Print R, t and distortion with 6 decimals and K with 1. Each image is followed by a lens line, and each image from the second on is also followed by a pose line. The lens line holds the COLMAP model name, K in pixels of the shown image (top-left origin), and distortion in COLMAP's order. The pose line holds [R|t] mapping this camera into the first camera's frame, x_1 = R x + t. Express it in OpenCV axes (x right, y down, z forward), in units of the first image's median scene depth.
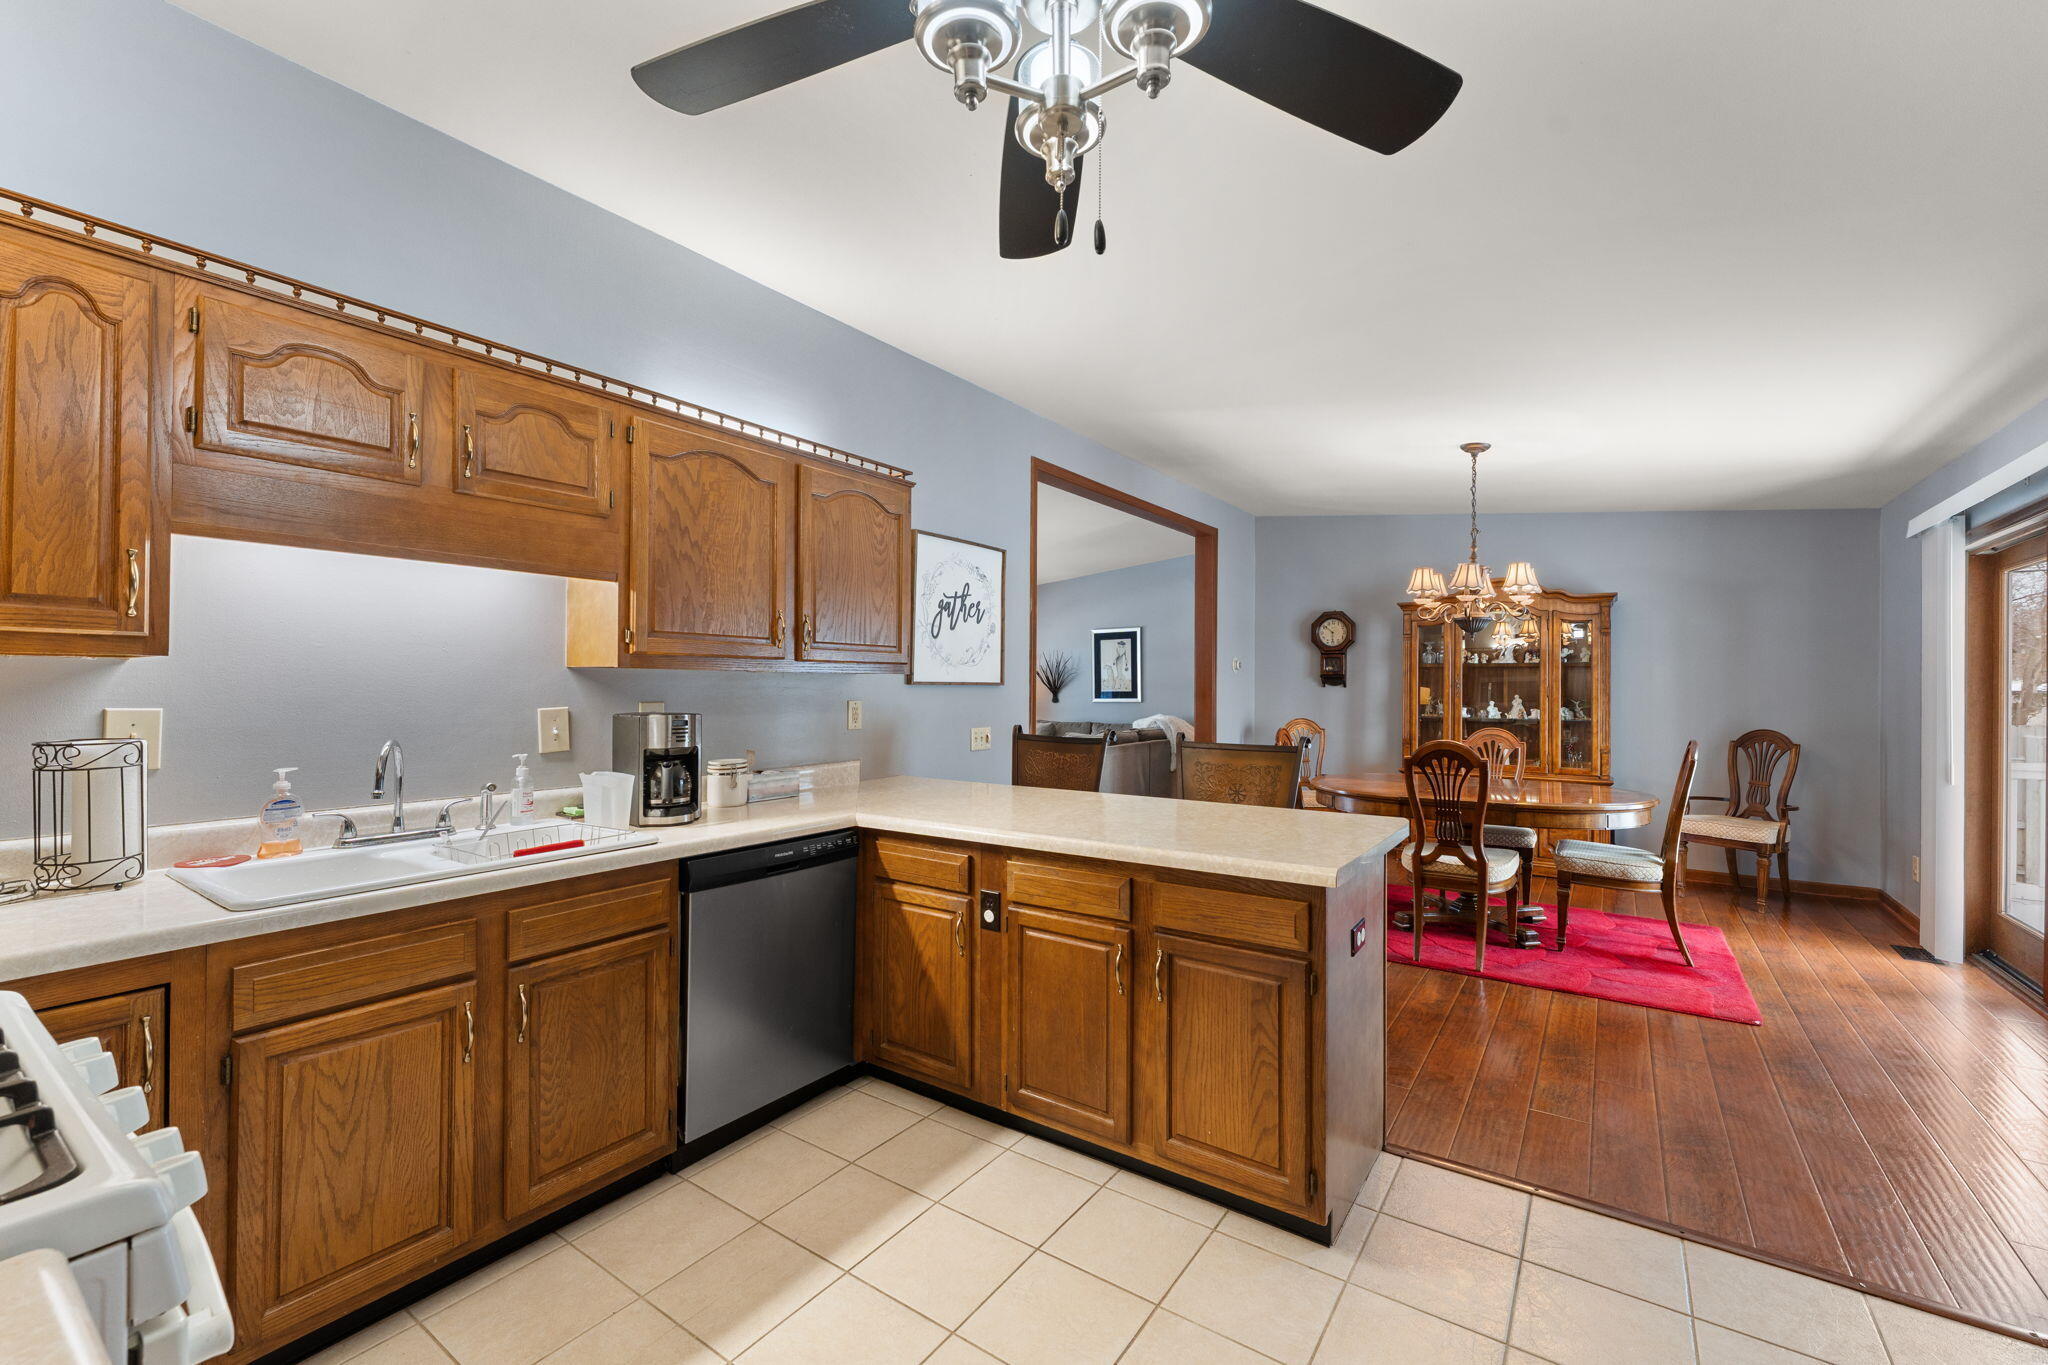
lens RADIAL K [[837.9, 0, 1024.7], [0, 837.9, 681.7], [0, 0, 1]] dist [-0.003852, 0.000342]
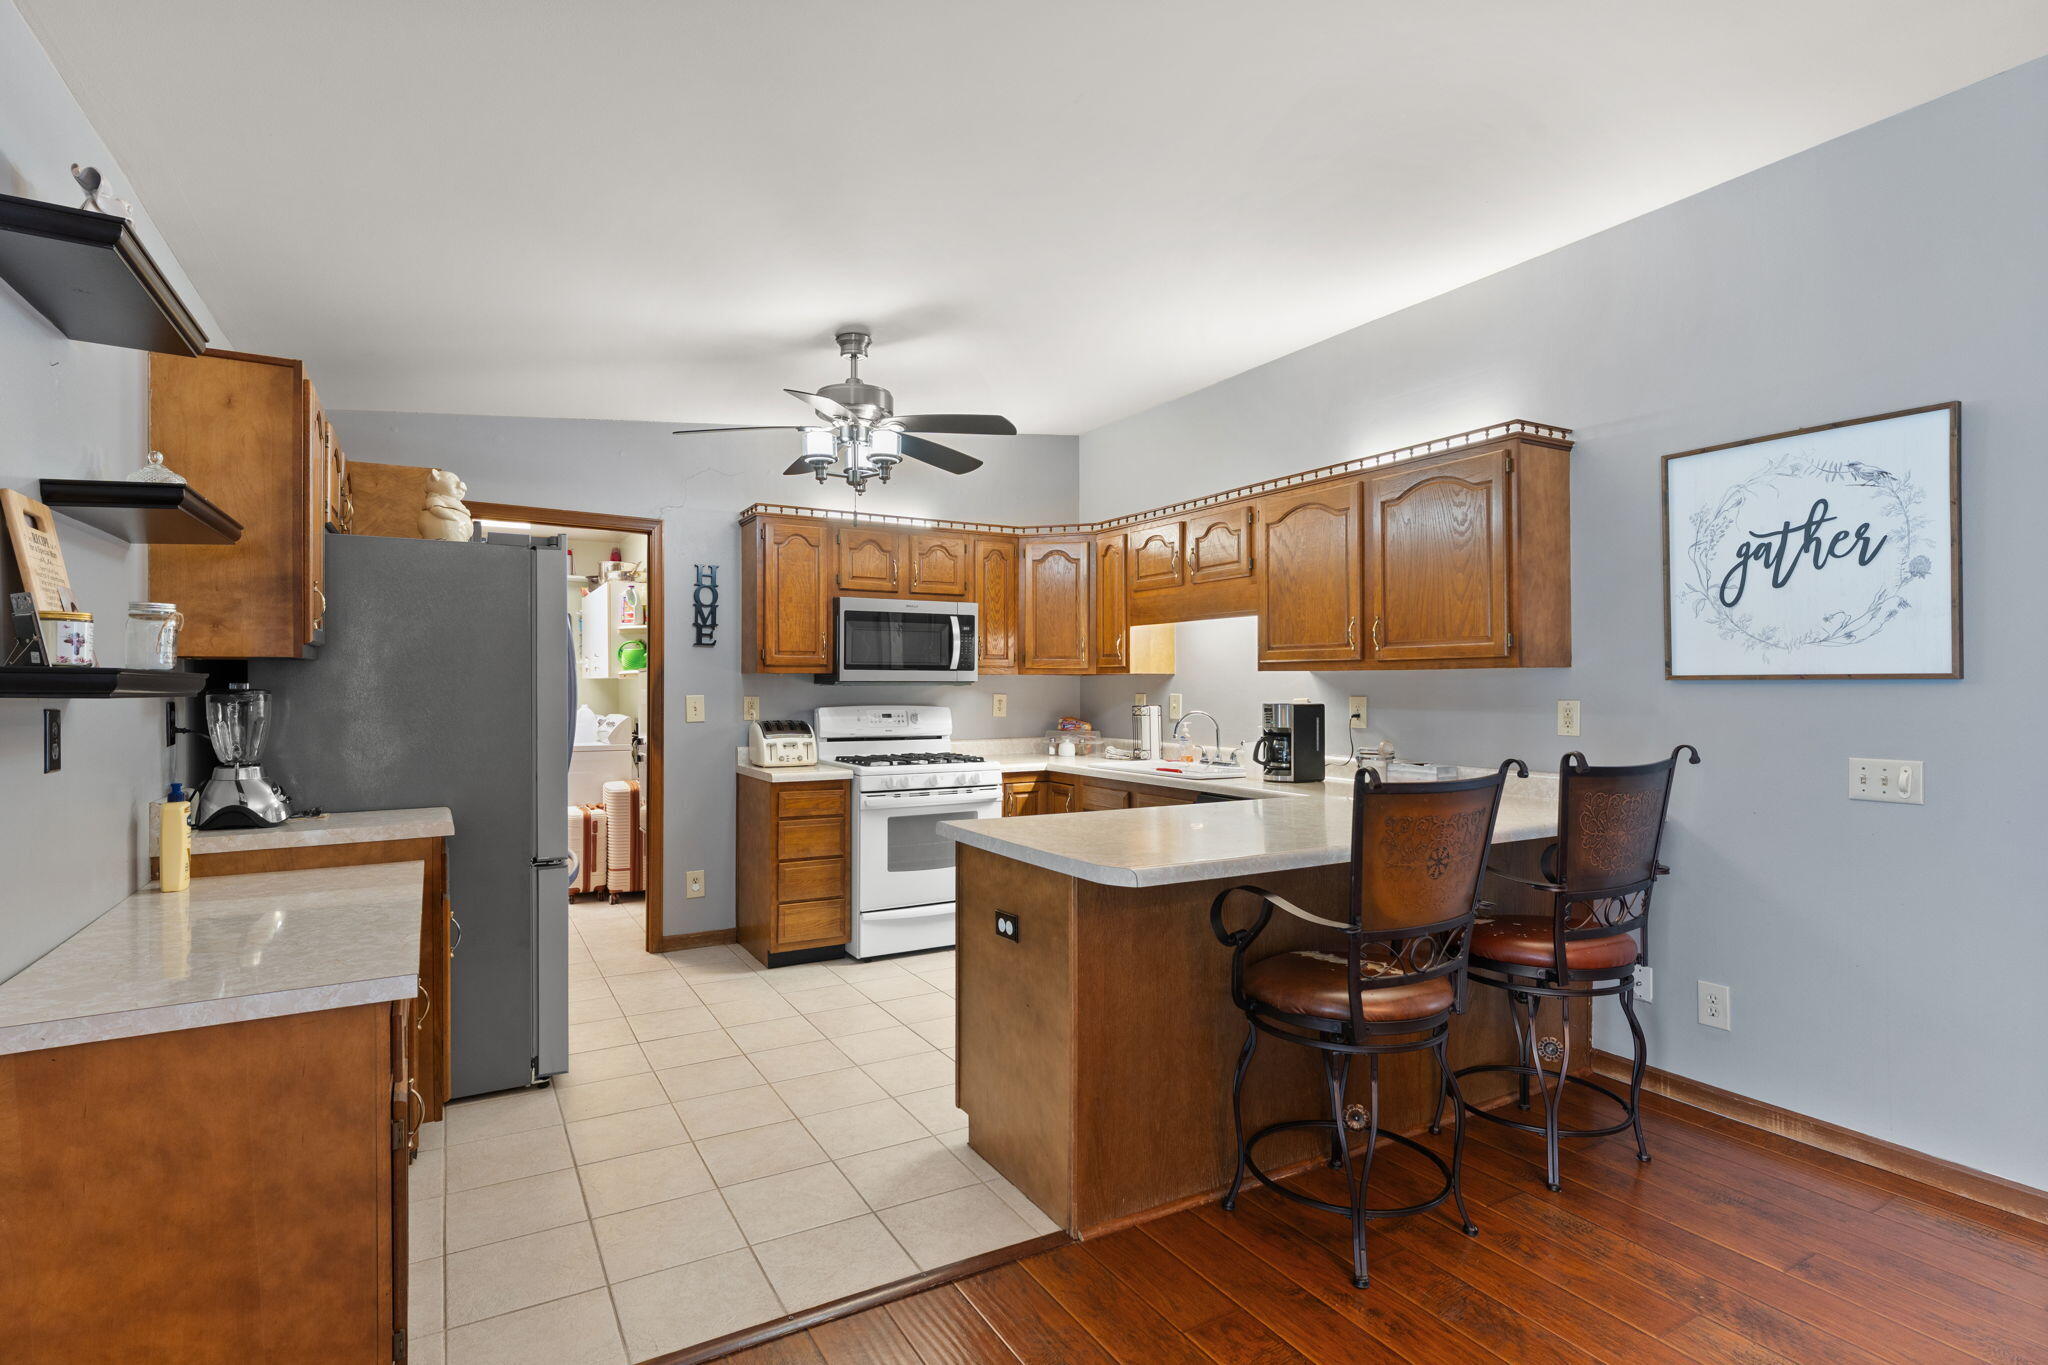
lens RADIAL K [[997.1, 0, 1020.7], [0, 997.1, 689.3], [0, 0, 1]] dist [0.002796, -0.000677]
pose [[-0.423750, -0.002385, -0.905776, 1.419256], [0.002200, 0.999991, -0.003663, 0.021886], [0.905776, -0.003545, -0.423741, 1.463020]]
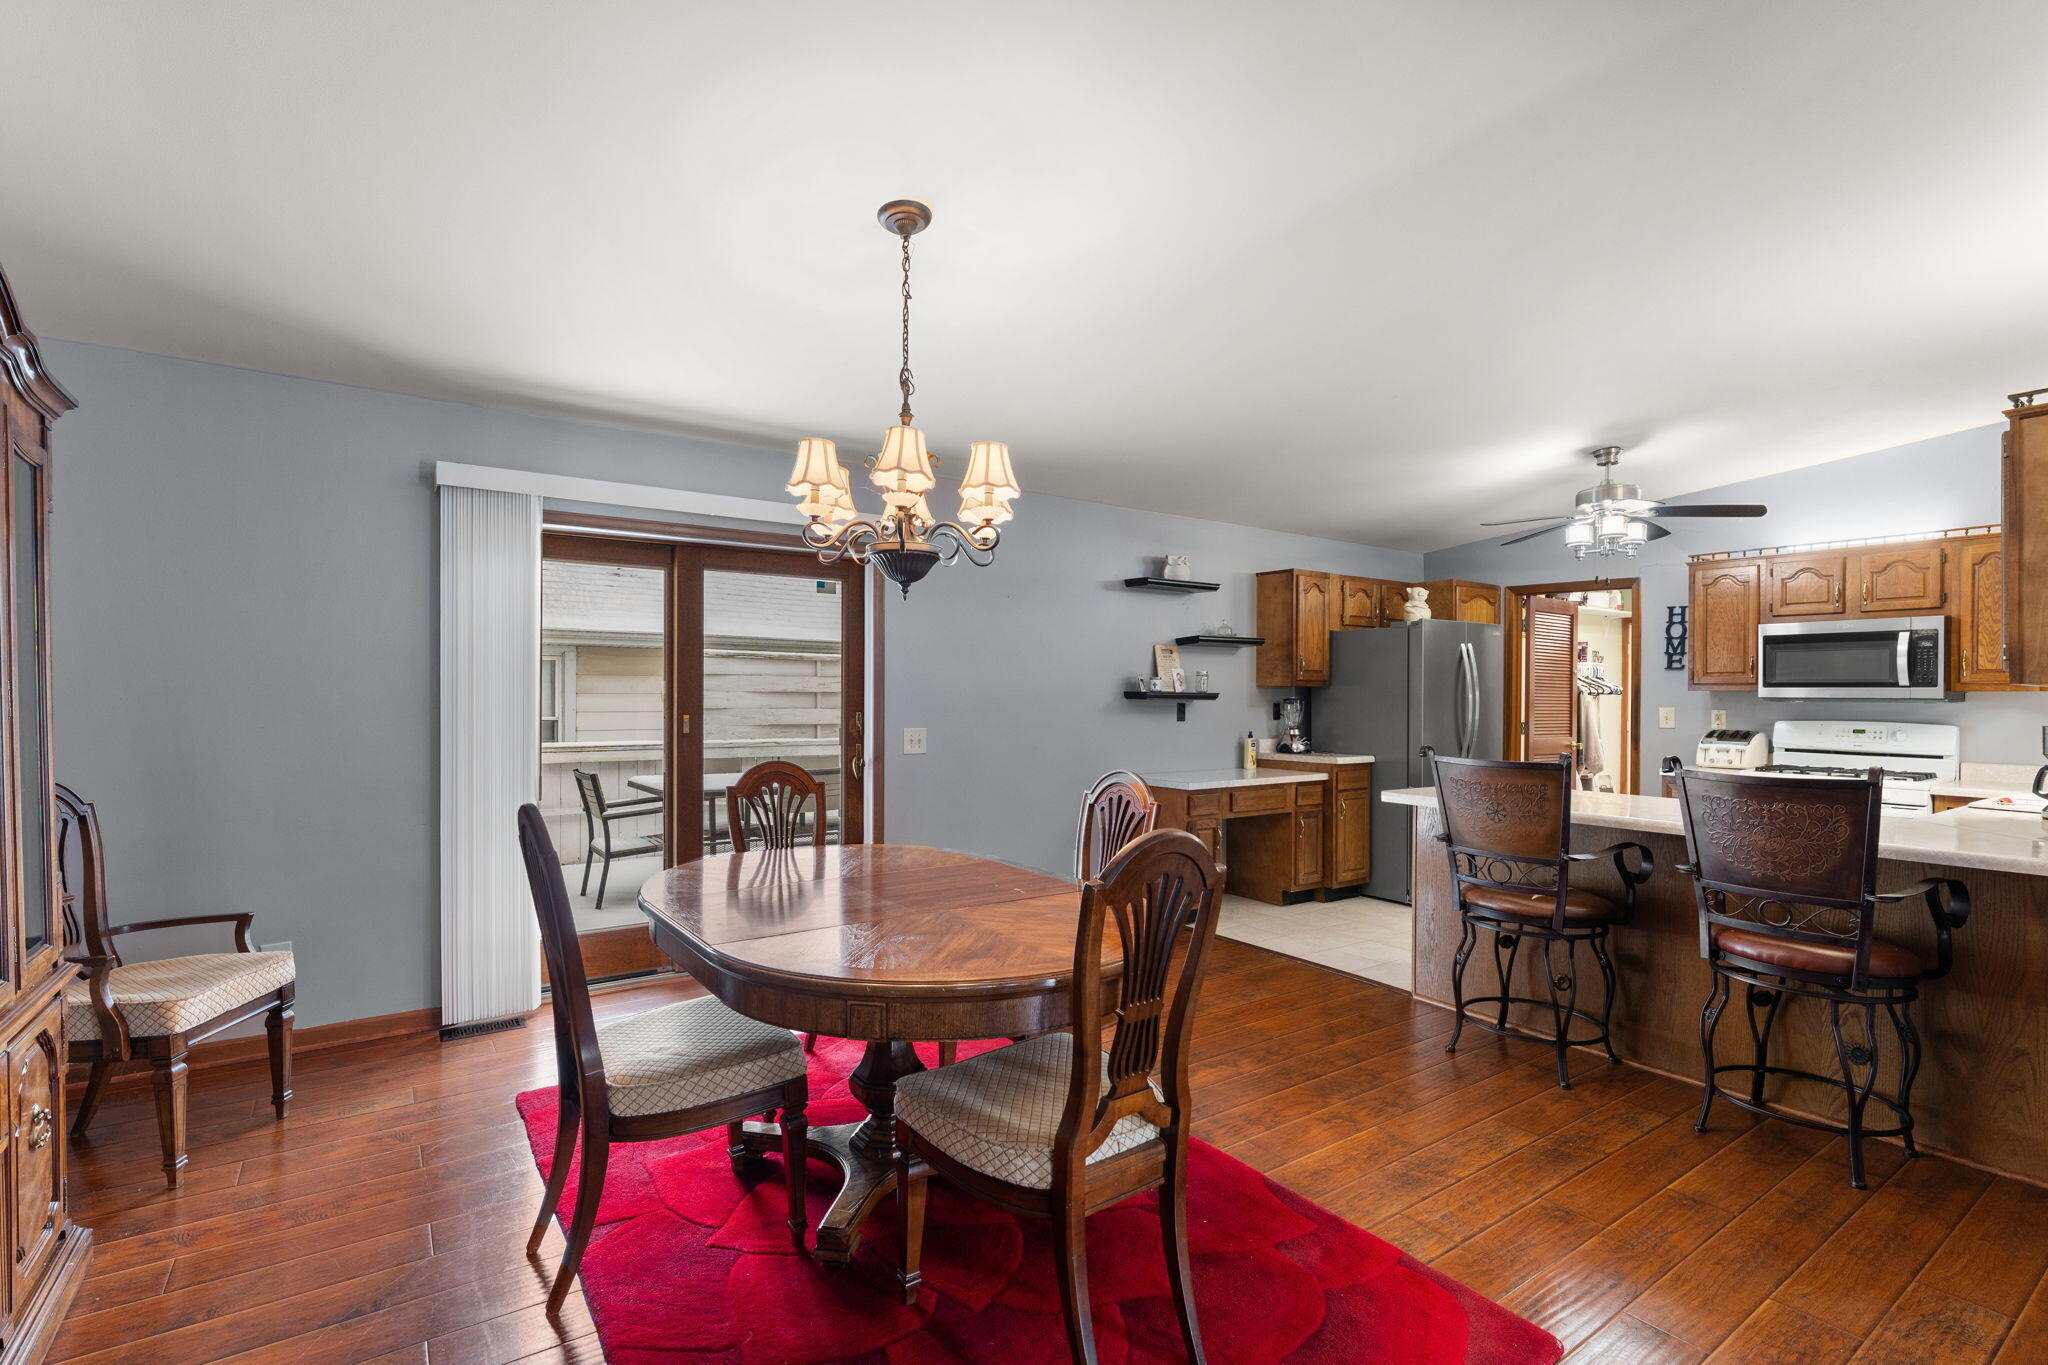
lens RADIAL K [[936.6, 0, 1014.7], [0, 936.6, 698.1], [0, 0, 1]] dist [0.005521, -0.000602]
pose [[-0.938575, -0.014939, 0.344751, 0.560691], [-0.014887, 0.999885, 0.002798, 0.018334], [-0.344753, -0.002506, -0.938690, 3.042699]]
